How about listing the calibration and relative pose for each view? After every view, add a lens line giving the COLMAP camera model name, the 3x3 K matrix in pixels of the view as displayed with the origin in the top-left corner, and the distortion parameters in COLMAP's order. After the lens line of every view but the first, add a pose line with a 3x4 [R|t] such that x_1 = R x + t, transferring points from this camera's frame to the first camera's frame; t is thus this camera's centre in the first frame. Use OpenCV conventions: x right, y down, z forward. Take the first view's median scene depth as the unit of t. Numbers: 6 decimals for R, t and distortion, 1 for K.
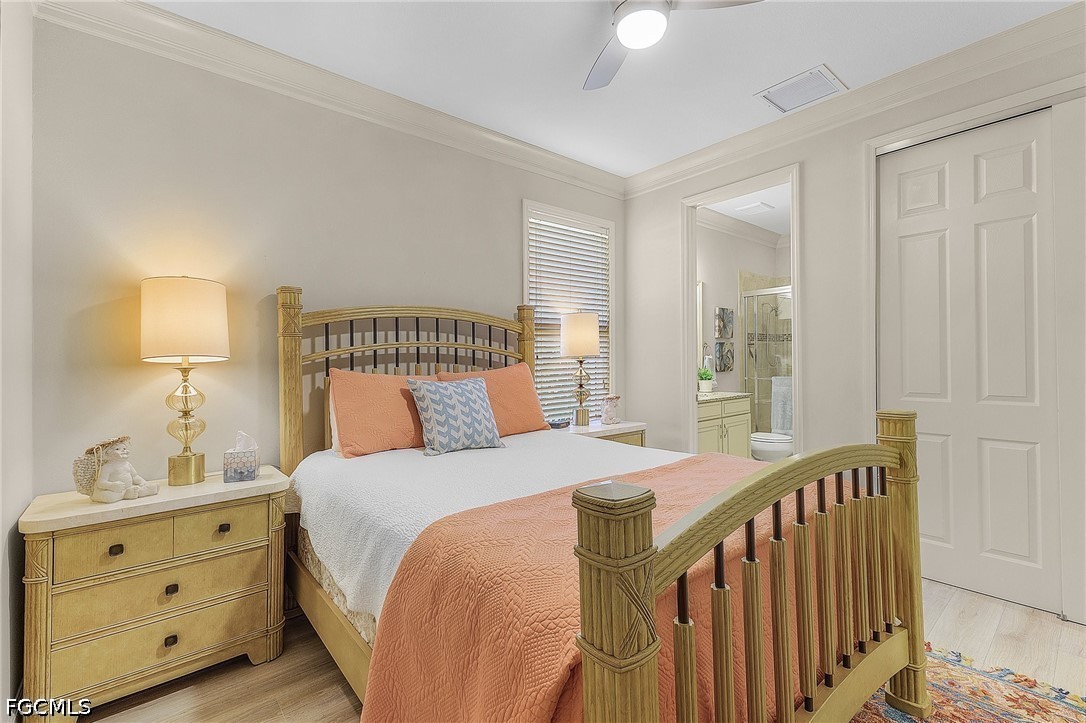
lens RADIAL K [[470.4, 0, 535.9], [0, 470.4, 362.7], [0, 0, 1]] dist [0.009037, -0.001542]
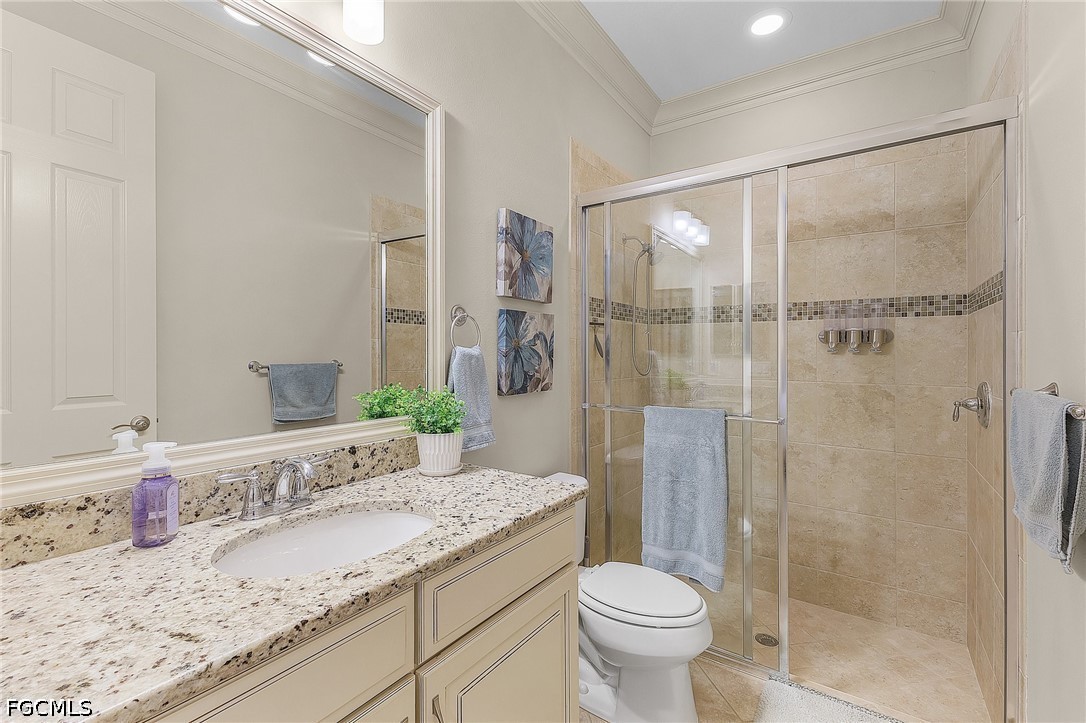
lens RADIAL K [[470.4, 0, 546.5], [0, 470.4, 362.1], [0, 0, 1]] dist [0.009037, -0.001542]
pose [[0.961128, 0.006739, 0.276021, 0.316940], [-0.006997, 0.999976, -0.000050, -0.004935], [-0.276014, -0.001883, 0.961152, 0.650284]]
